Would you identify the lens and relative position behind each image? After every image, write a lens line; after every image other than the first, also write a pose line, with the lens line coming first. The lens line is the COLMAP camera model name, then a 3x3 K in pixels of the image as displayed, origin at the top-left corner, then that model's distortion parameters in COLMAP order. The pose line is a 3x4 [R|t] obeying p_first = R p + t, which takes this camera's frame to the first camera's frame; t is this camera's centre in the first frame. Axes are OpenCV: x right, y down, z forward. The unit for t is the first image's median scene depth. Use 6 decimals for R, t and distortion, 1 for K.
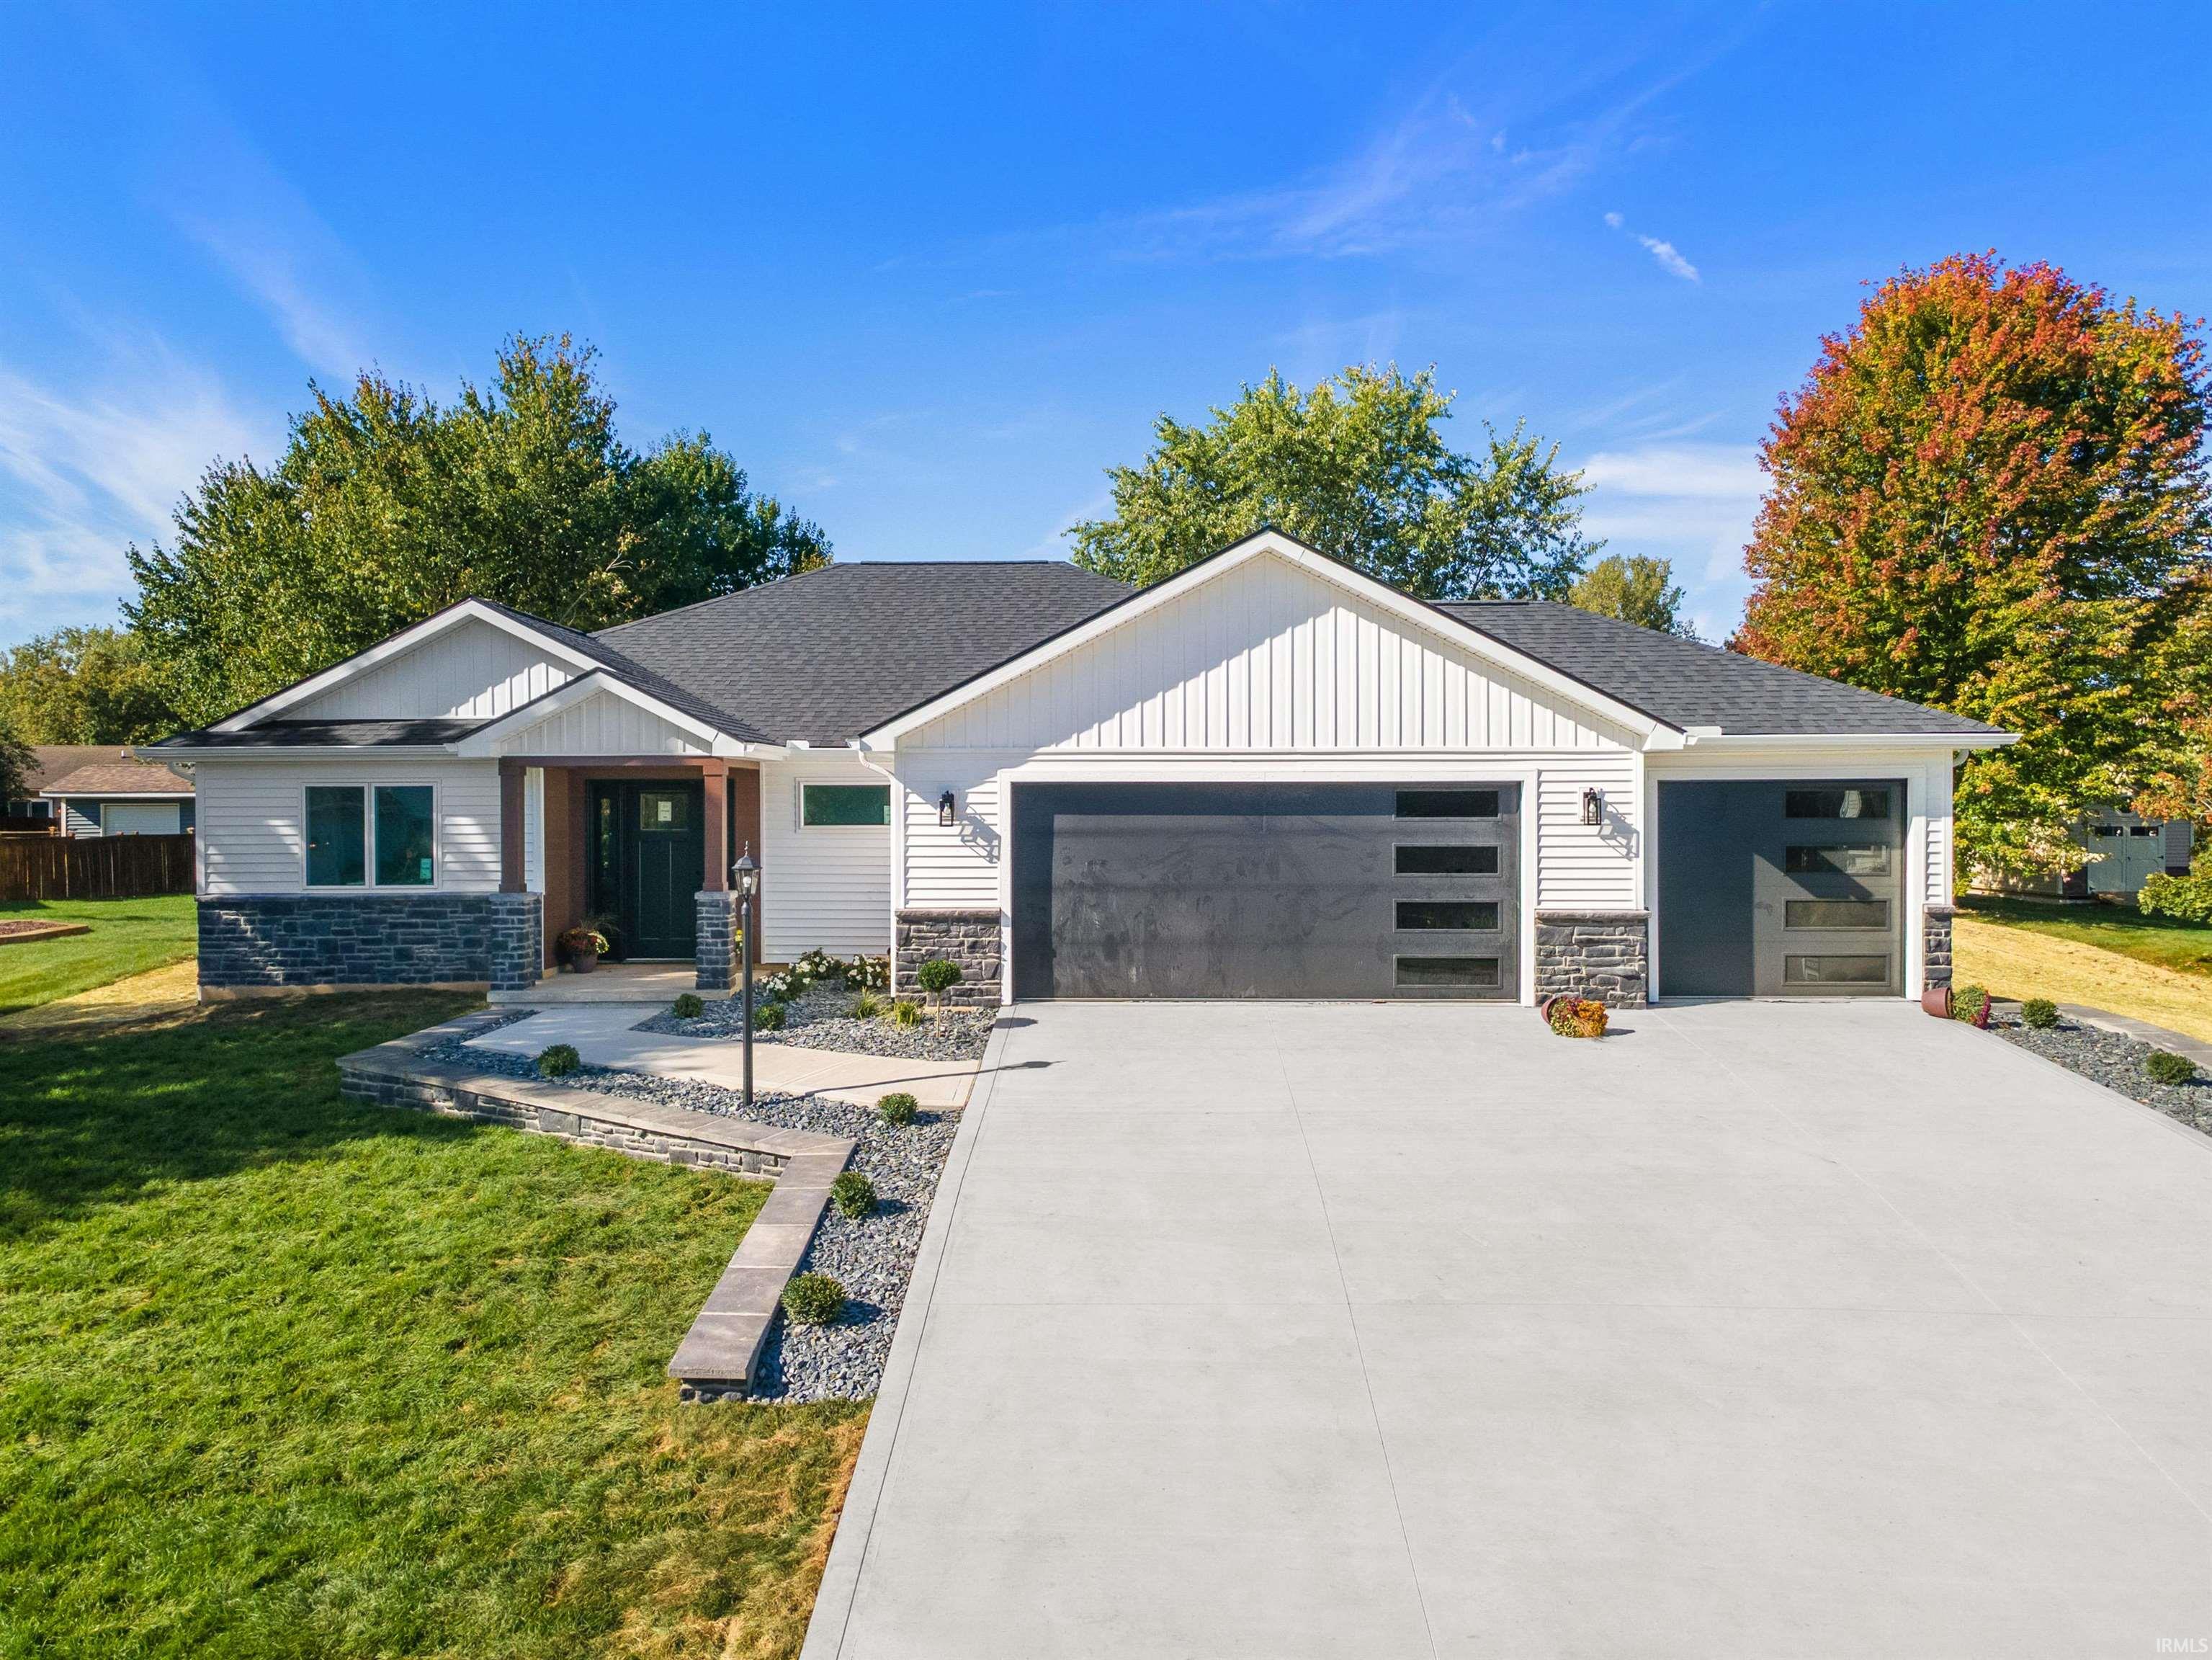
lens RADIAL K [[1626.4, 0, 1089.4], [0, 1626.4, 834.5], [0, 0, 1]] dist [0.033638, 0.014124]
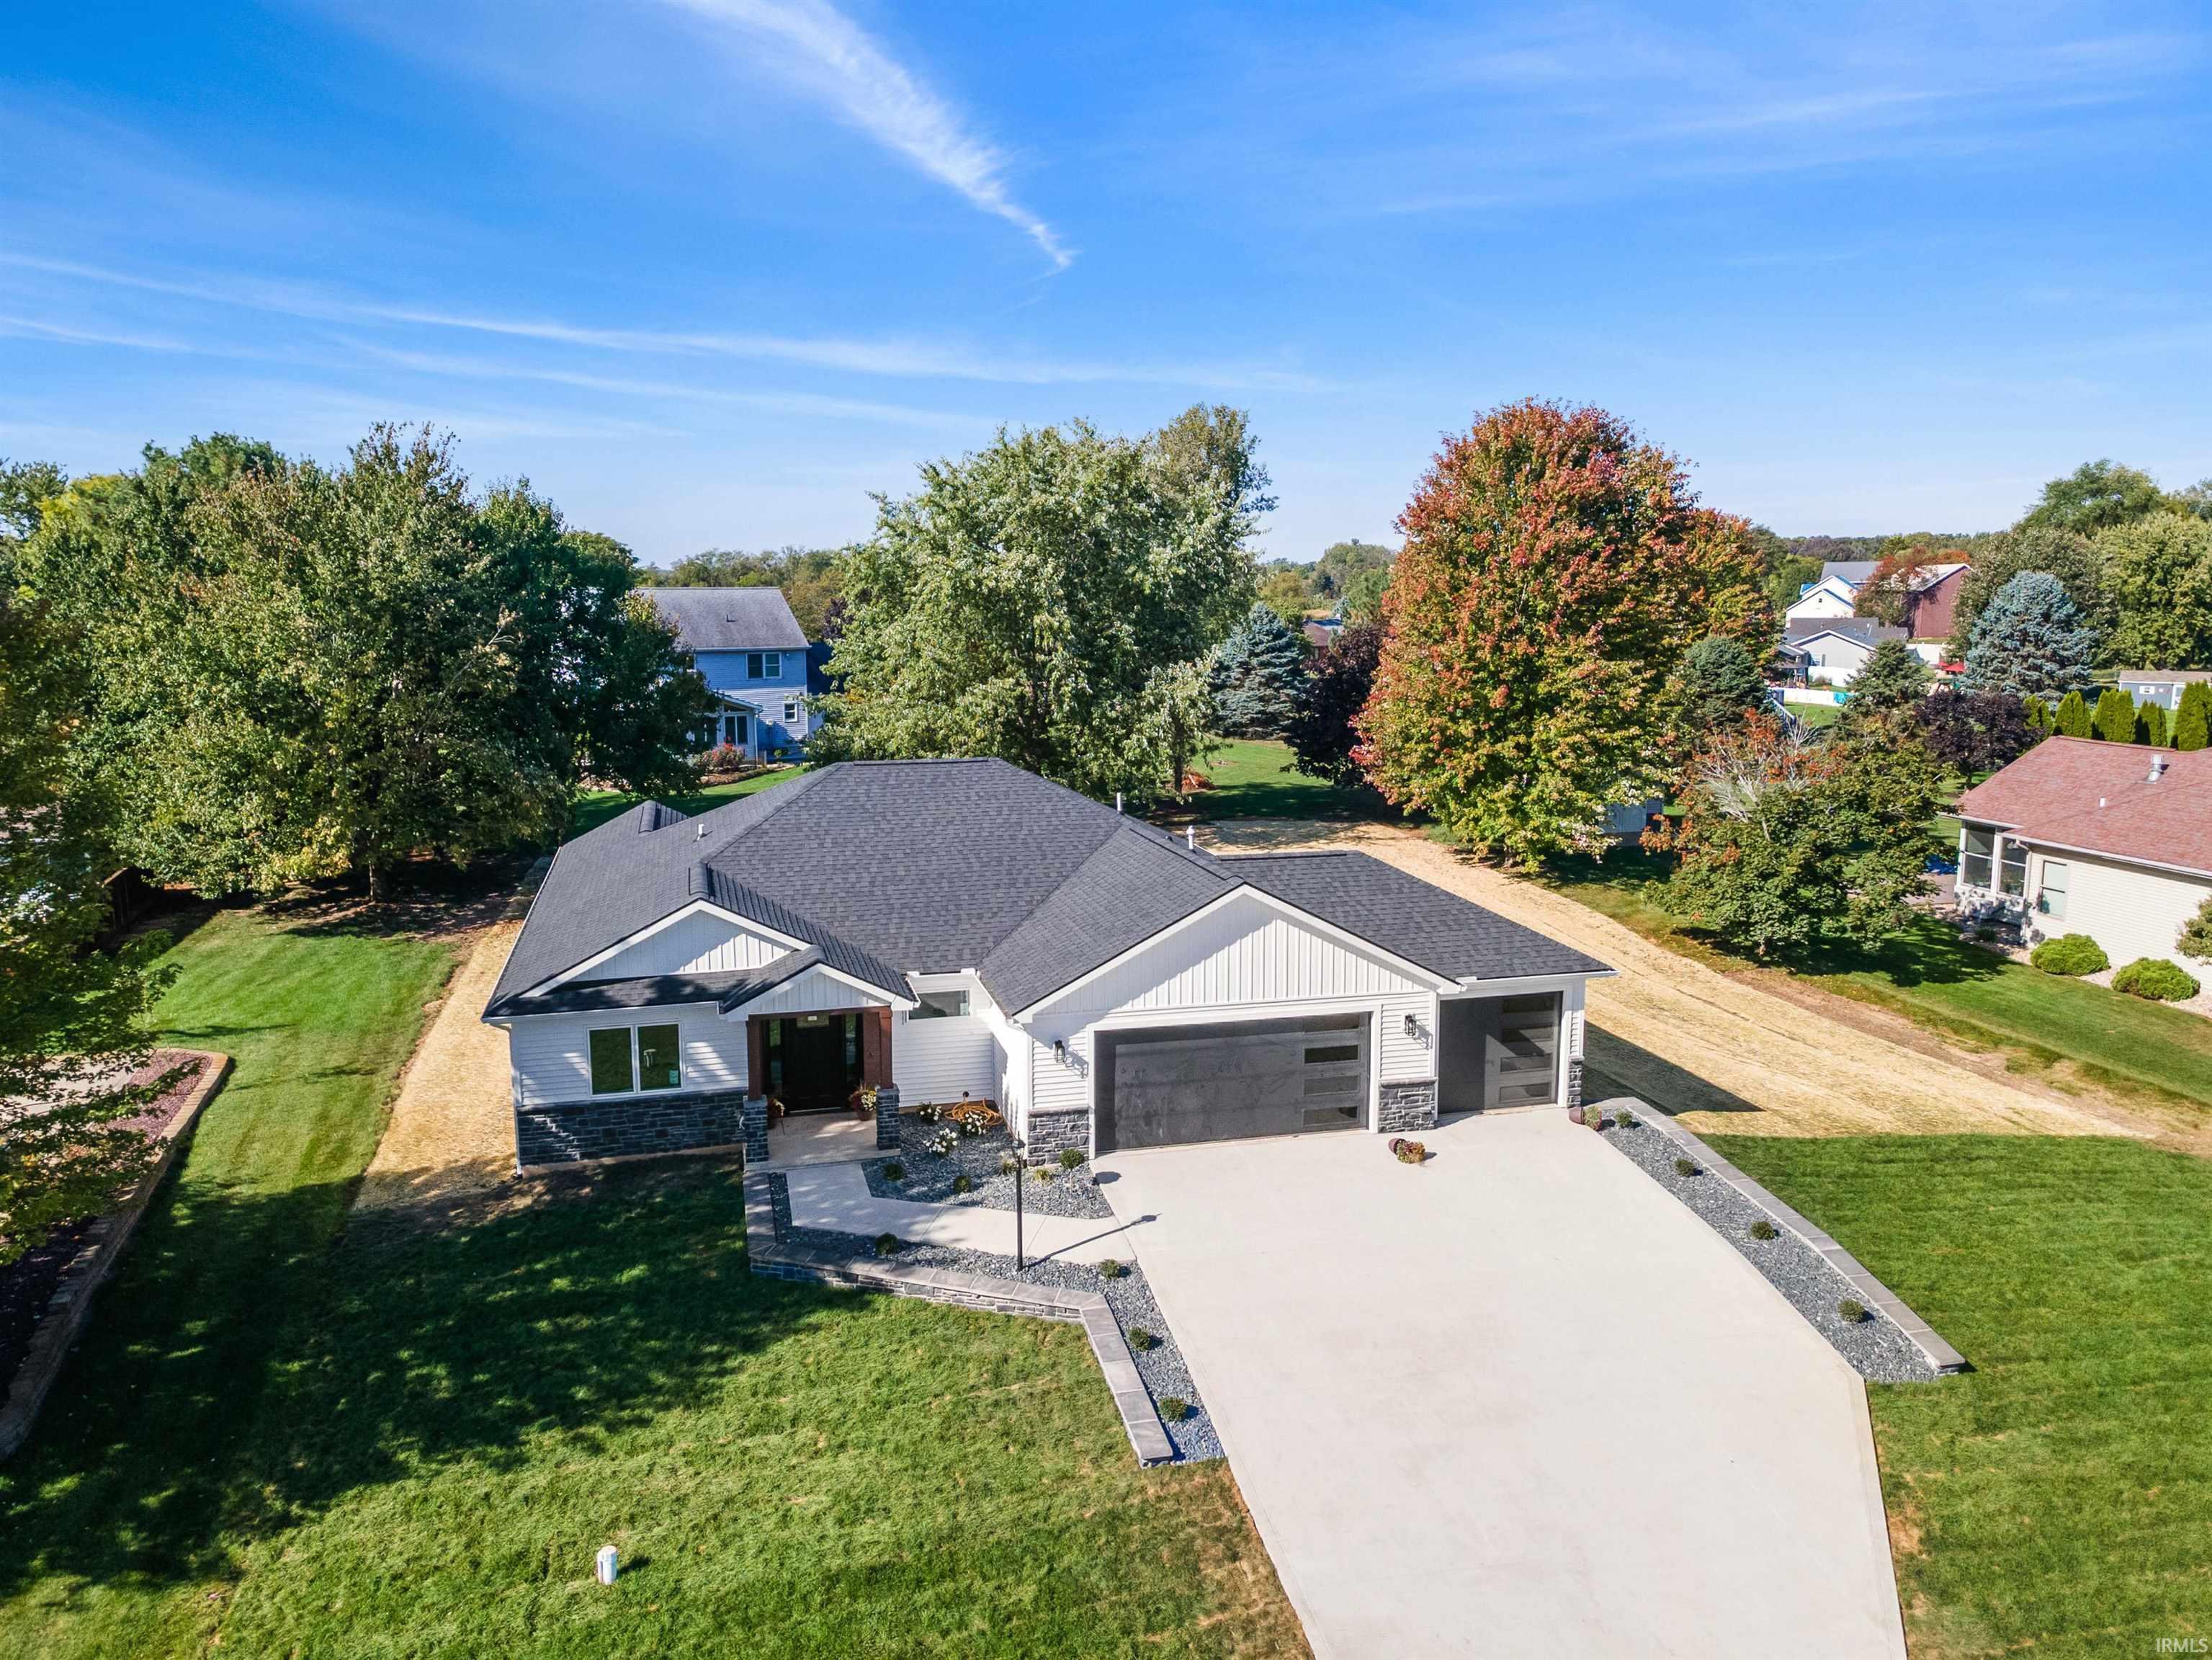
lens RADIAL K [[1626.4, 0, 1095.3], [0, 1626.4, 838.6], [0, 0, 1]] dist [0.033638, 0.014124]
pose [[0.963892, -0.043111, 0.262779, -0.417552], [0.005282, 0.989709, 0.142995, -0.408346], [-0.266240, -0.136444, 0.954201, -0.503726]]
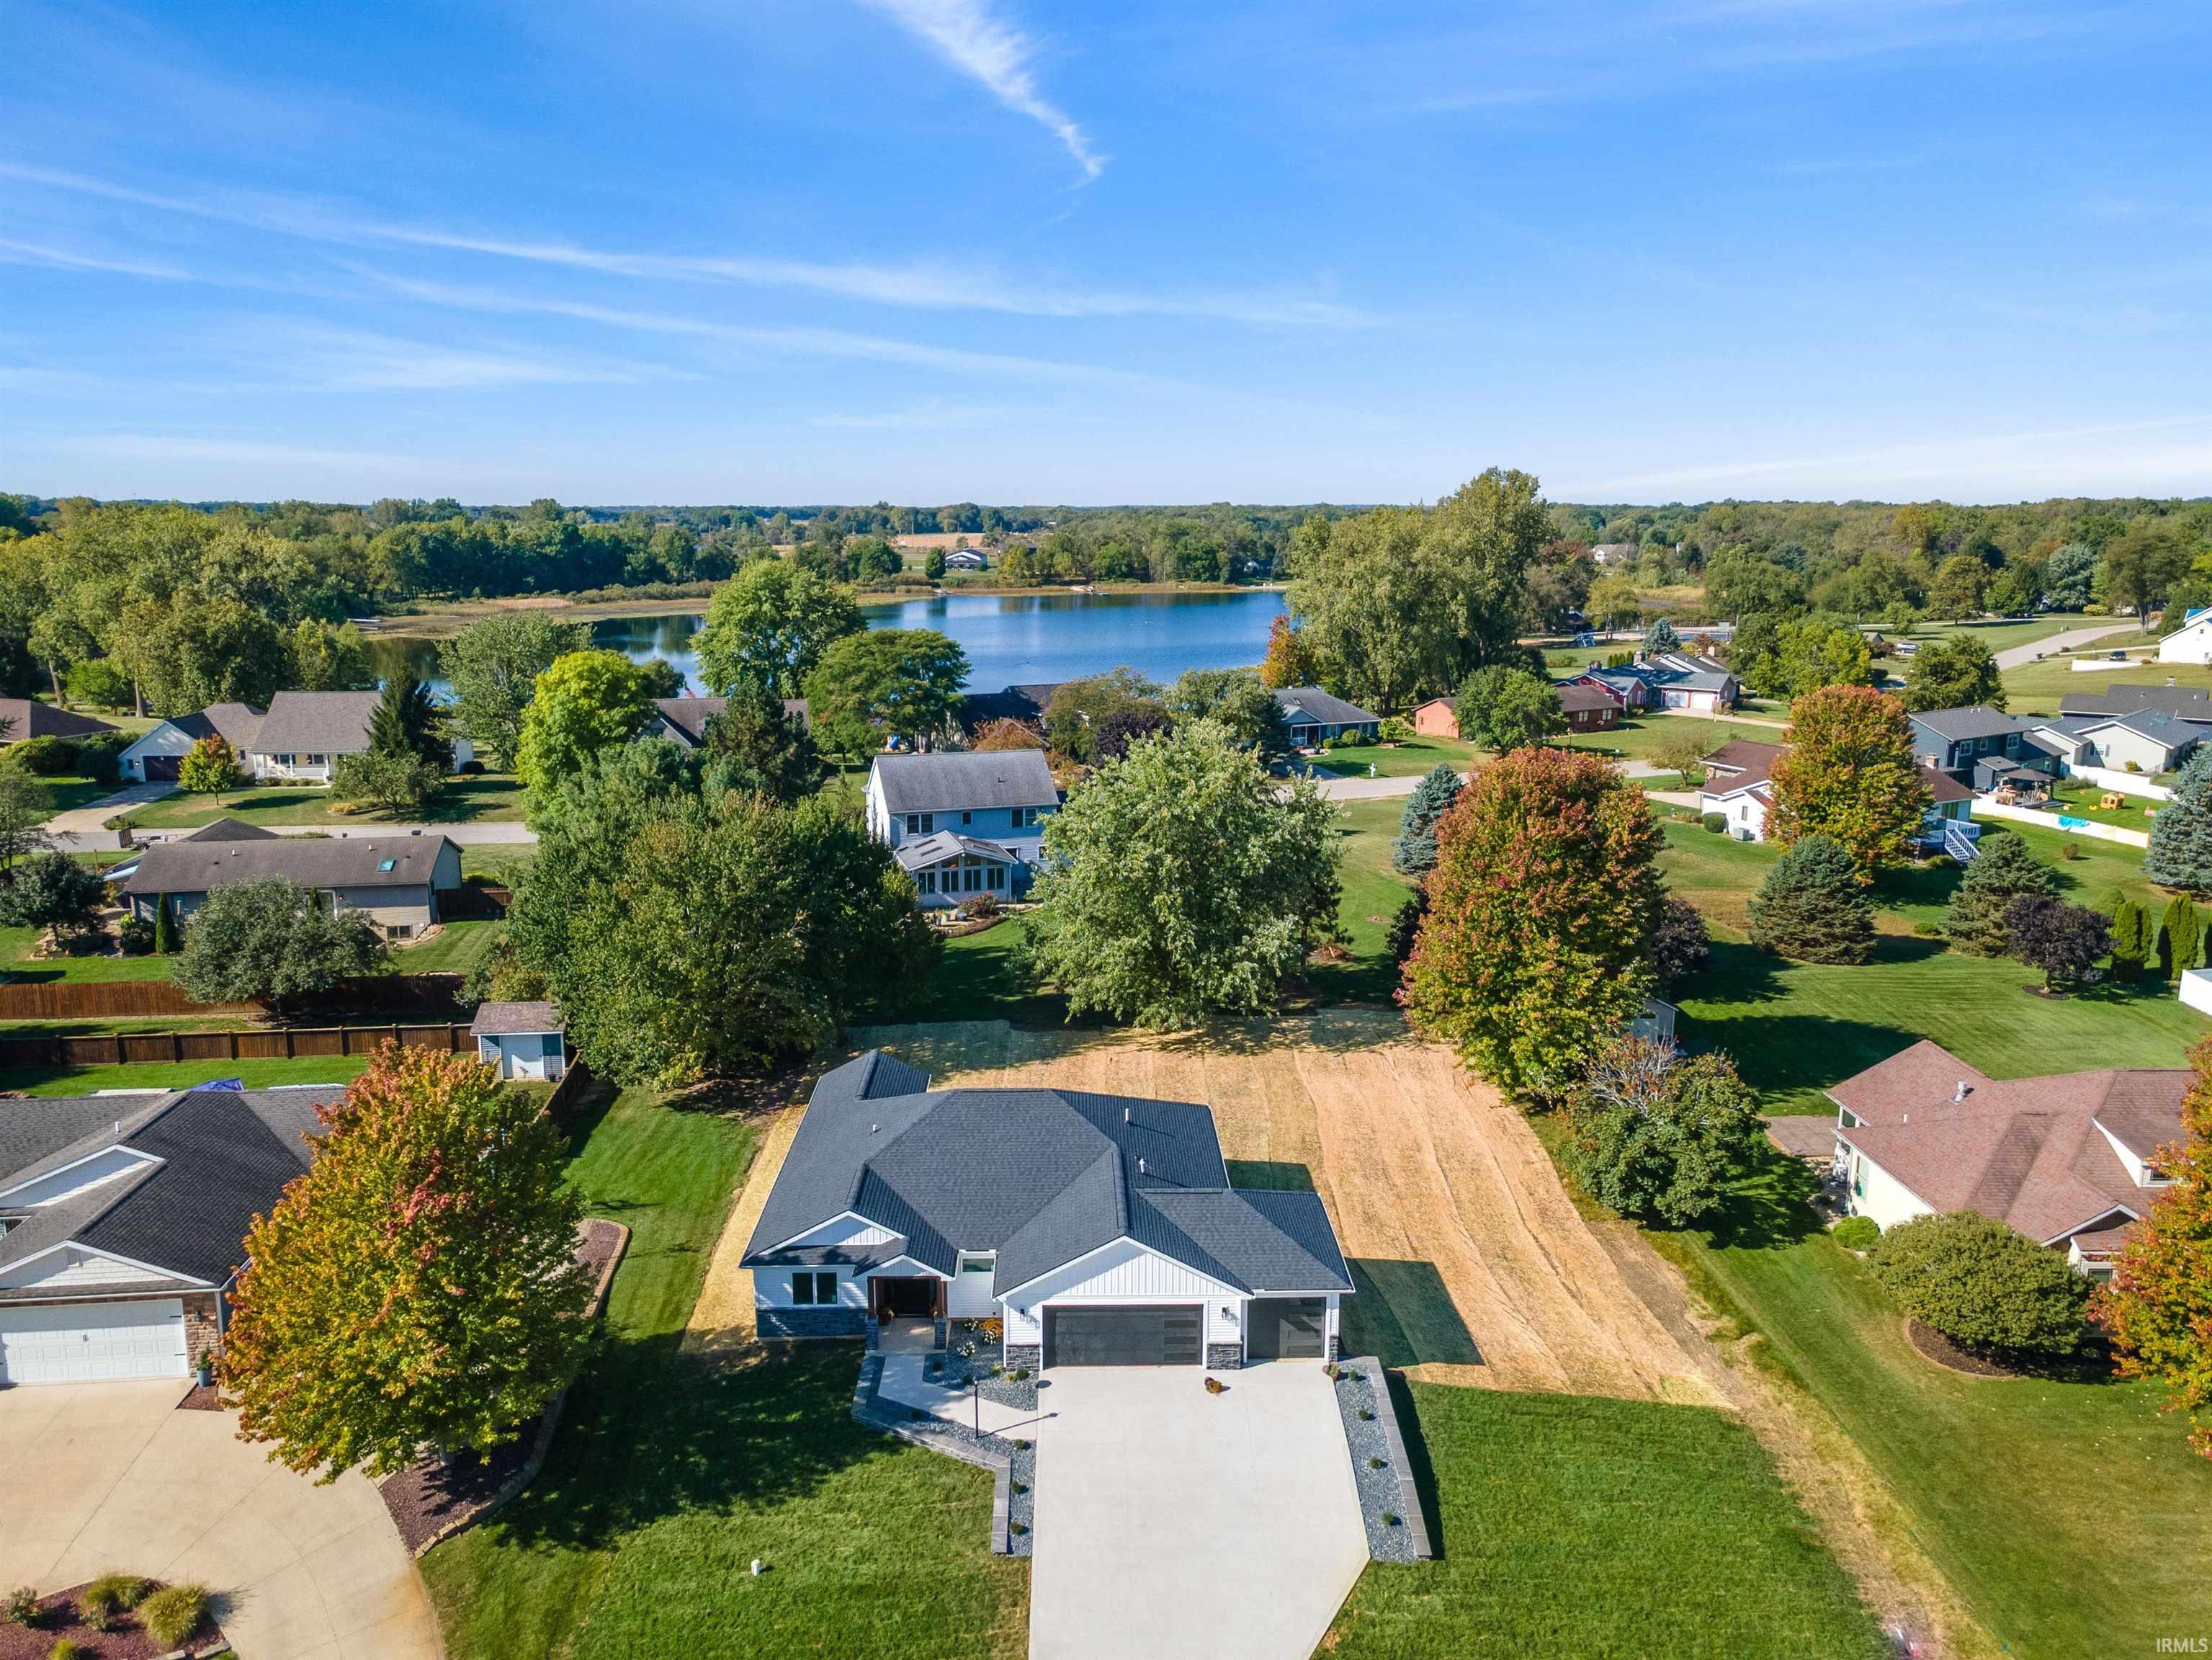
lens RADIAL K [[1626.4, 0, 1082.0], [0, 1626.4, 848.8], [0, 0, 1]] dist [0.033638, 0.014124]
pose [[0.999427, -0.005247, 0.033436, -0.062808], [-0.001313, 0.981153, 0.193230, -1.309150], [-0.033820, -0.193163, 0.980584, -1.673670]]
